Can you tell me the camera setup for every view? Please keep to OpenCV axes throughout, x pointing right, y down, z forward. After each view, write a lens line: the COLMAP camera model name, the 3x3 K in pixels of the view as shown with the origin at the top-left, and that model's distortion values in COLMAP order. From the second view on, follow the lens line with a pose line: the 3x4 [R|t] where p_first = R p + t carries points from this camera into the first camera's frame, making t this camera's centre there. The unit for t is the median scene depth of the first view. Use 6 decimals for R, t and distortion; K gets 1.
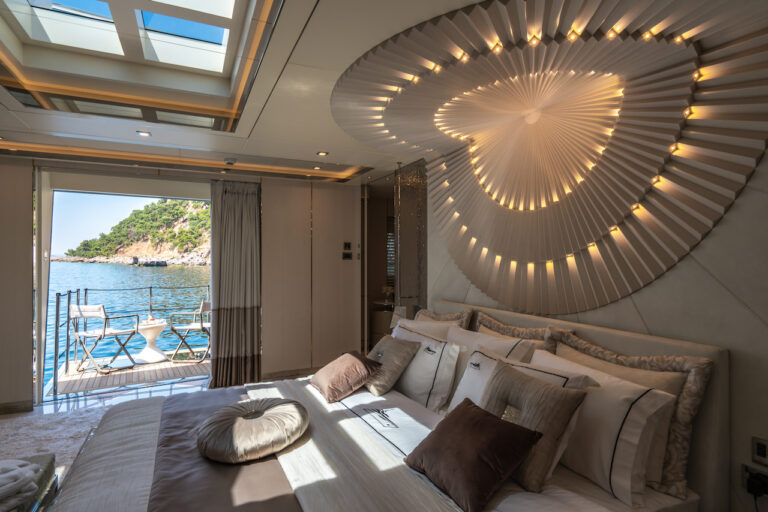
lens RADIAL K [[440.4, 0, 383.5], [0, 440.4, 266.2], [0, 0, 1]] dist [0.003417, 0.001837]
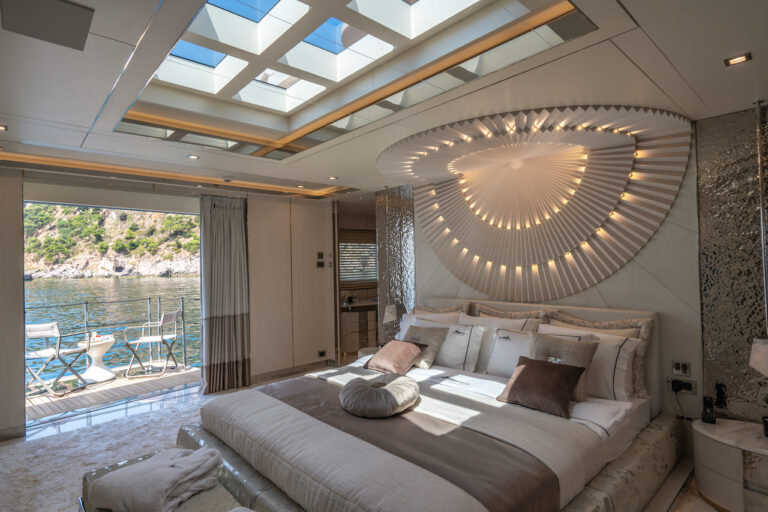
lens RADIAL K [[440.4, 0, 383.5], [0, 440.4, 266.2], [0, 0, 1]] dist [0.003417, 0.001837]
pose [[0.948085, -0.024512, 0.317070, -0.448891], [0.028380, 0.999568, -0.007584, -0.007828], [-0.316748, 0.016189, 0.948372, -0.178394]]
